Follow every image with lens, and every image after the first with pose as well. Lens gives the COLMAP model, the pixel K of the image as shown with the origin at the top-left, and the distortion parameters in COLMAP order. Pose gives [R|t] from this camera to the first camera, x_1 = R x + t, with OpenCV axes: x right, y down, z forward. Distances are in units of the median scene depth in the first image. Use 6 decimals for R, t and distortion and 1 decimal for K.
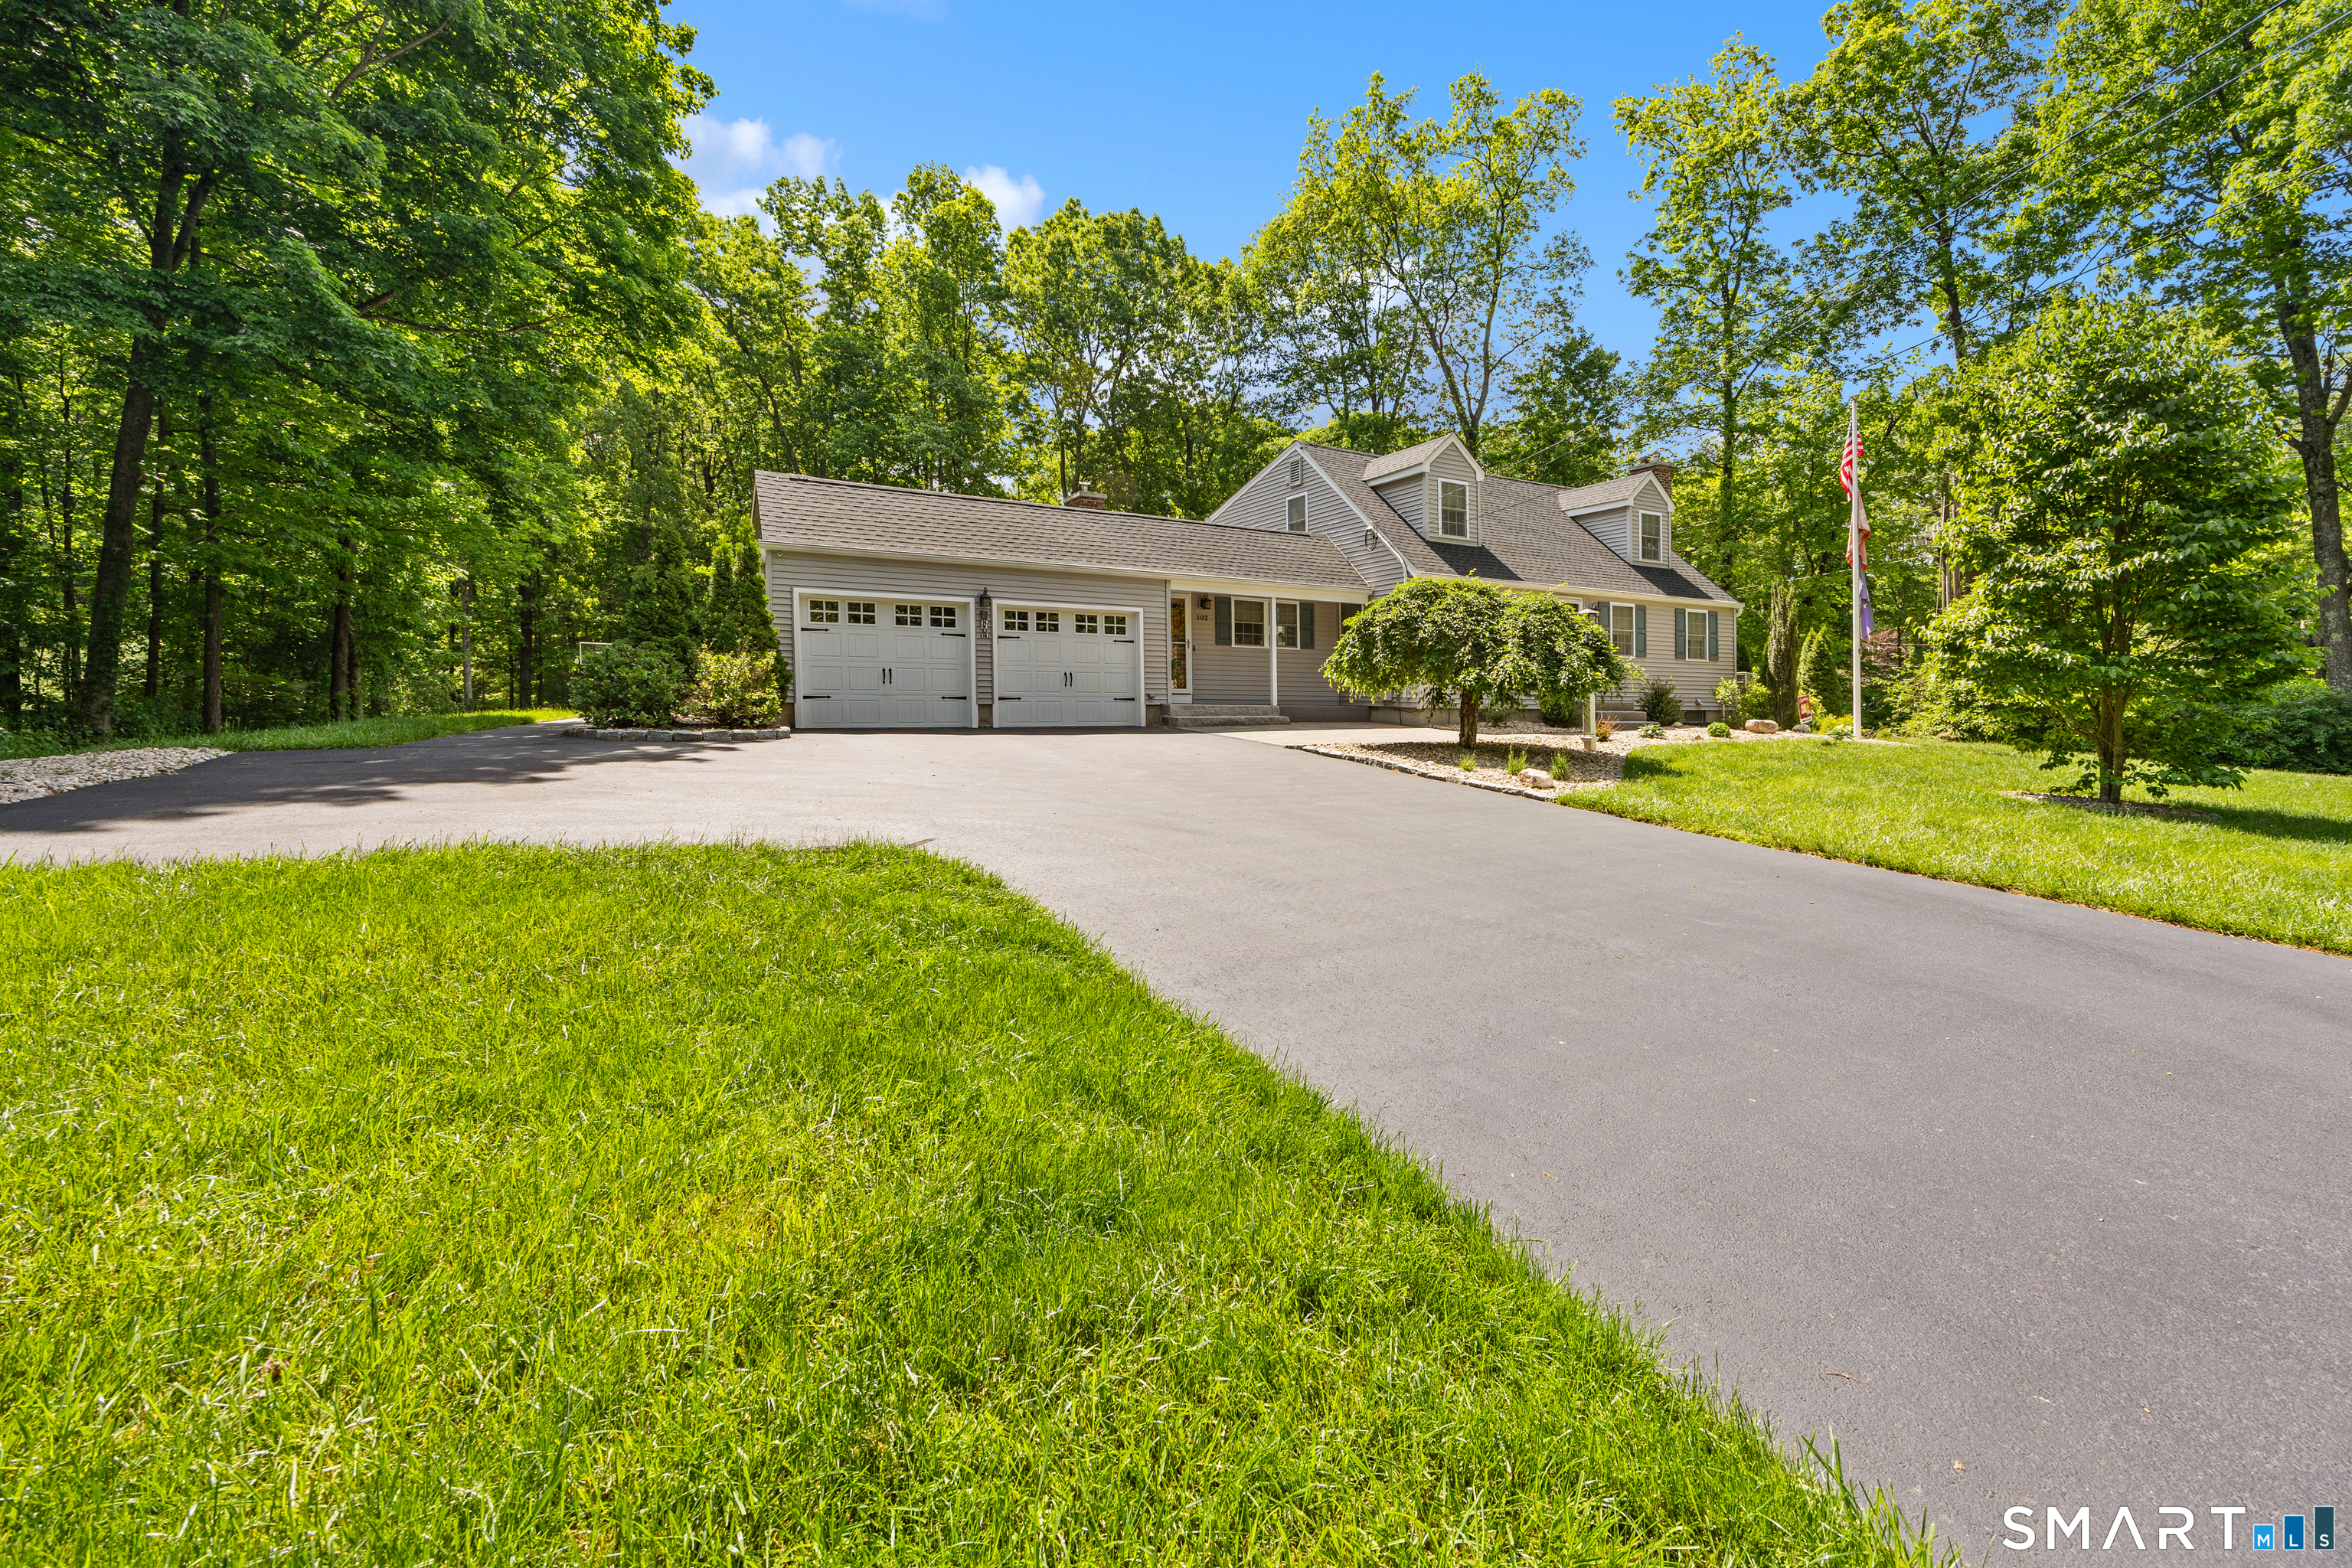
lens RADIAL K [[960.4, 0, 1178.0], [0, 960.4, 666.7], [0, 0, 1]] dist [0.017523, 0.000002]
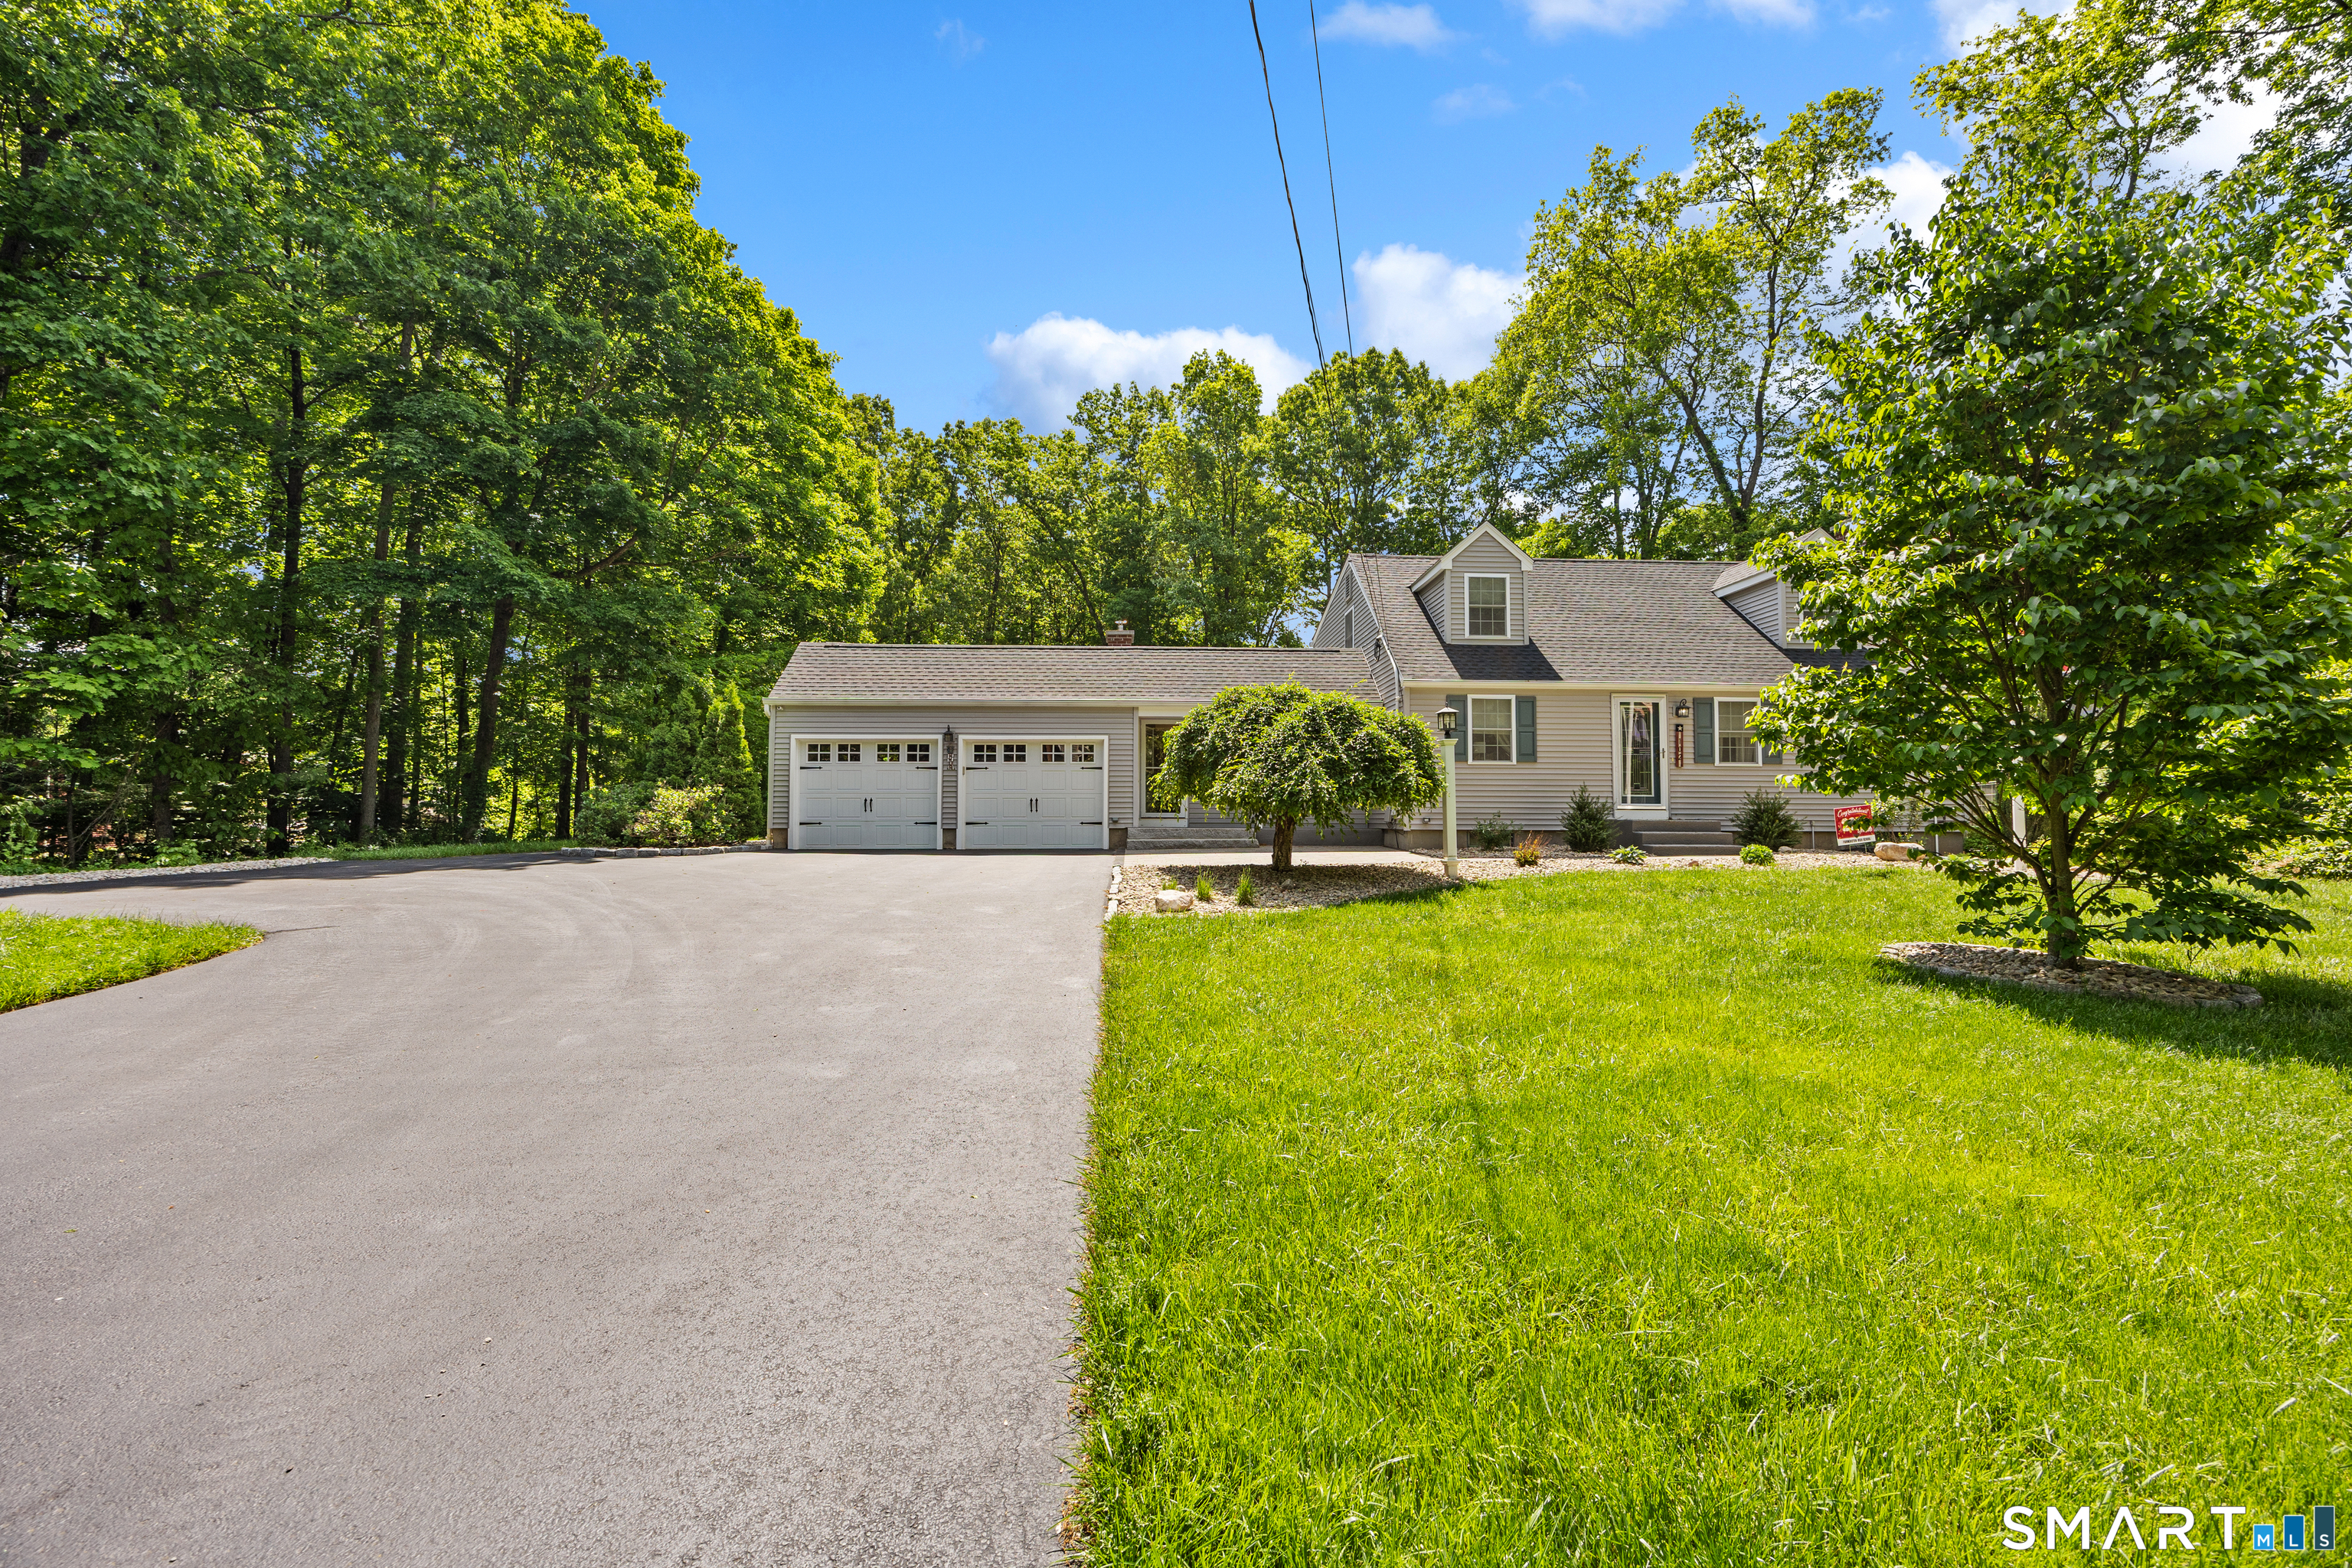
lens RADIAL K [[897.9, 0, 1176.0], [0, 897.9, 784.0], [0, 0, 1]] dist [-0.003016, -0.000160]
pose [[0.900865, -0.030784, -0.433006, 0.471803], [0.023414, 0.999476, -0.022343, 0.015806], [0.433467, 0.009989, 0.901114, 0.159874]]
